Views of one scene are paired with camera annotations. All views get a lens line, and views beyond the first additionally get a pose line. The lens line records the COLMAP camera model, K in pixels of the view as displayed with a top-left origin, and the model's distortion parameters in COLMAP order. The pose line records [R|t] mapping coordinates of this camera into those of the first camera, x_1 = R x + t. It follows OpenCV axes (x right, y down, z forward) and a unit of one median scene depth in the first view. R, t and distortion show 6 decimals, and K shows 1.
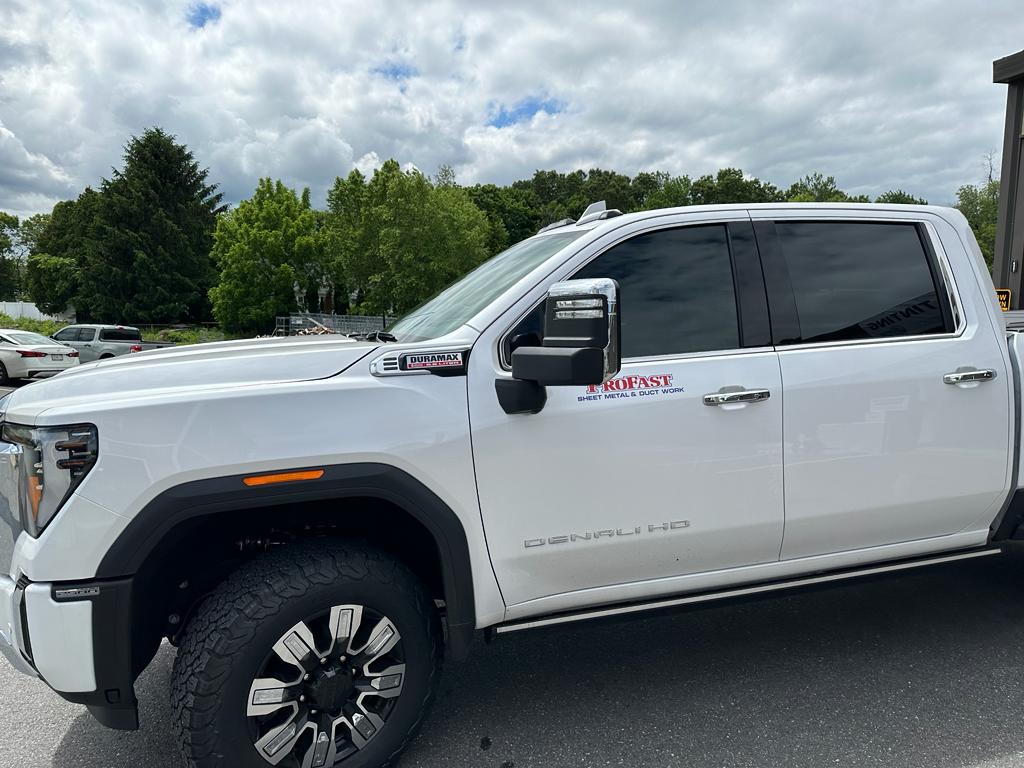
lens RADIAL K [[708.9, 0, 539.1], [0, 708.9, 389.2], [0, 0, 1]] dist [0.098497, -0.143433]
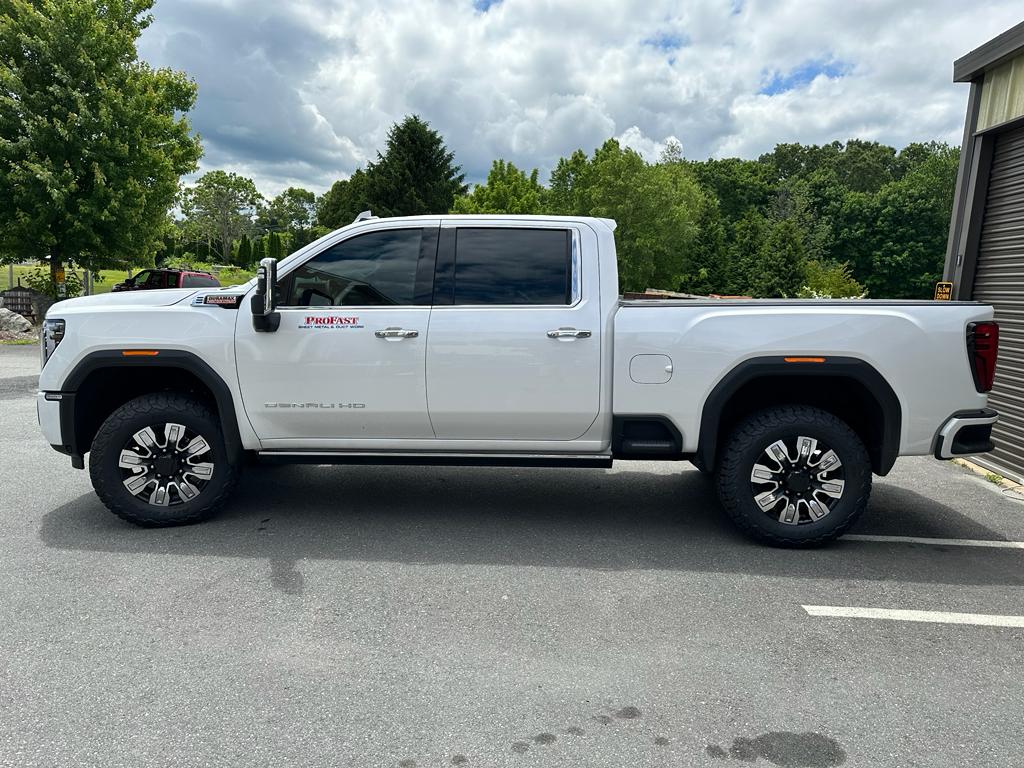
lens RADIAL K [[708.9, 0, 539.1], [0, 708.9, 389.2], [0, 0, 1]] dist [0.098497, -0.143433]
pose [[0.948327, 0.085593, -0.305532, 1.139218], [-0.076211, 0.996184, 0.042529, 0.045141], [0.308007, -0.017047, 0.951231, -0.497913]]
